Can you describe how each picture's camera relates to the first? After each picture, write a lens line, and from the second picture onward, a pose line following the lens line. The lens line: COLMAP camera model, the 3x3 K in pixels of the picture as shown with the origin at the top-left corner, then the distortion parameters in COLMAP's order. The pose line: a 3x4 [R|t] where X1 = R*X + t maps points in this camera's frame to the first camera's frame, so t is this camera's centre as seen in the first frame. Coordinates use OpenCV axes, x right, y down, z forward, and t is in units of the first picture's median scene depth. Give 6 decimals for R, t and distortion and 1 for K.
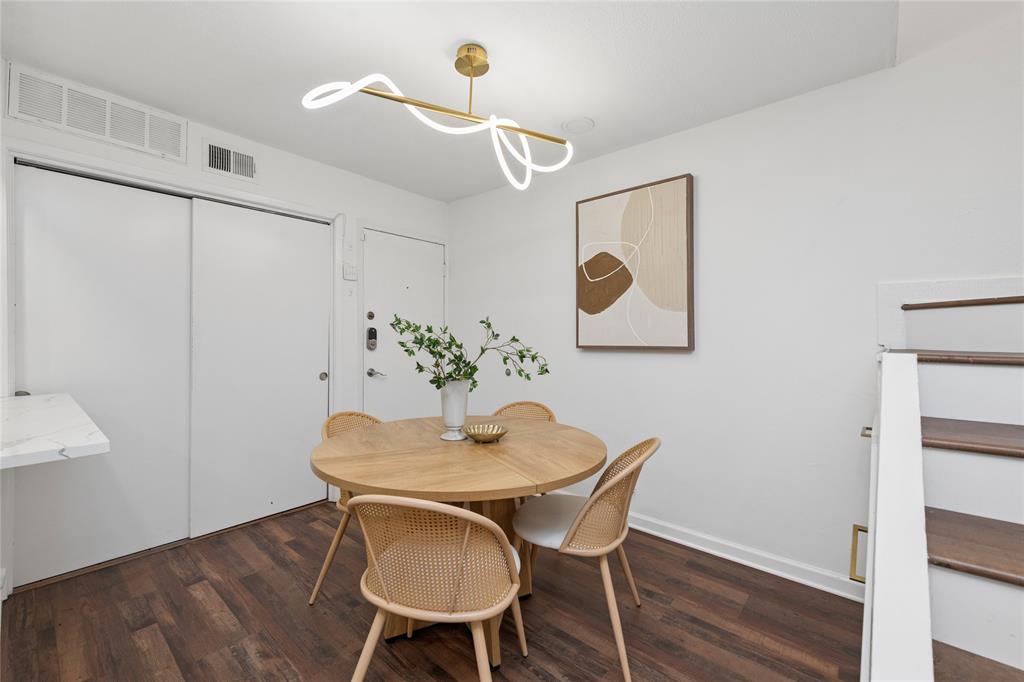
lens RADIAL K [[425.0, 0, 510.8], [0, 425.0, 332.4], [0, 0, 1]] dist [0.012962, -0.000039]
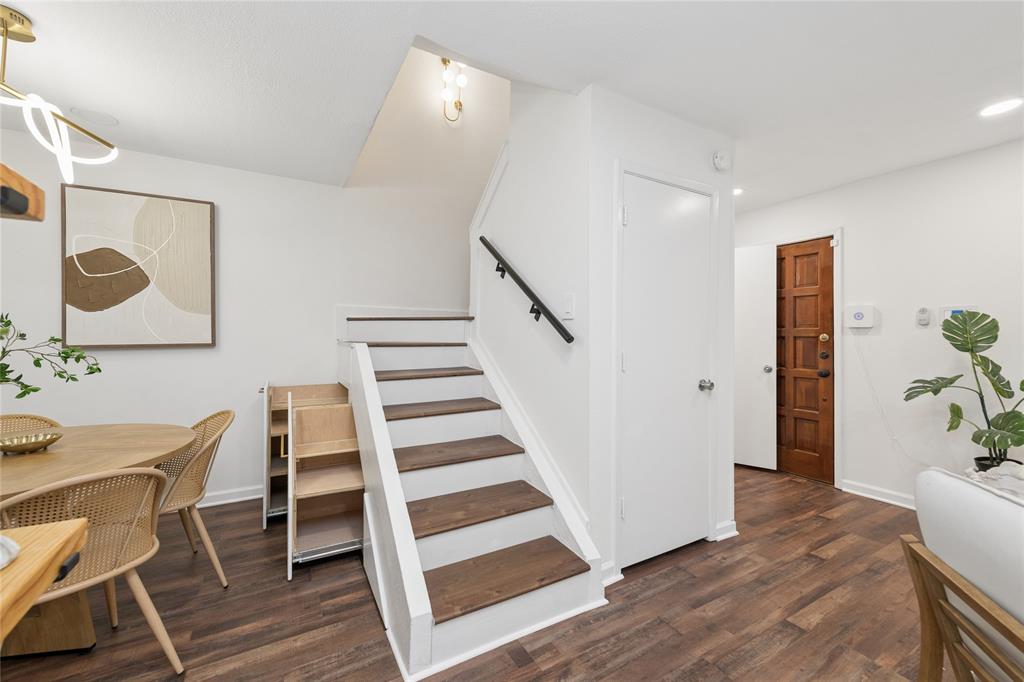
lens RADIAL K [[423.5, 0, 512.0], [0, 423.5, 341.0], [0, 0, 1]] dist [0.091775, -0.000051]
pose [[0.327753, -0.017685, 0.944598, -0.613428], [-0.009546, 0.999712, 0.022029, -0.011679], [-0.944715, -0.016238, 0.327490, -0.281403]]
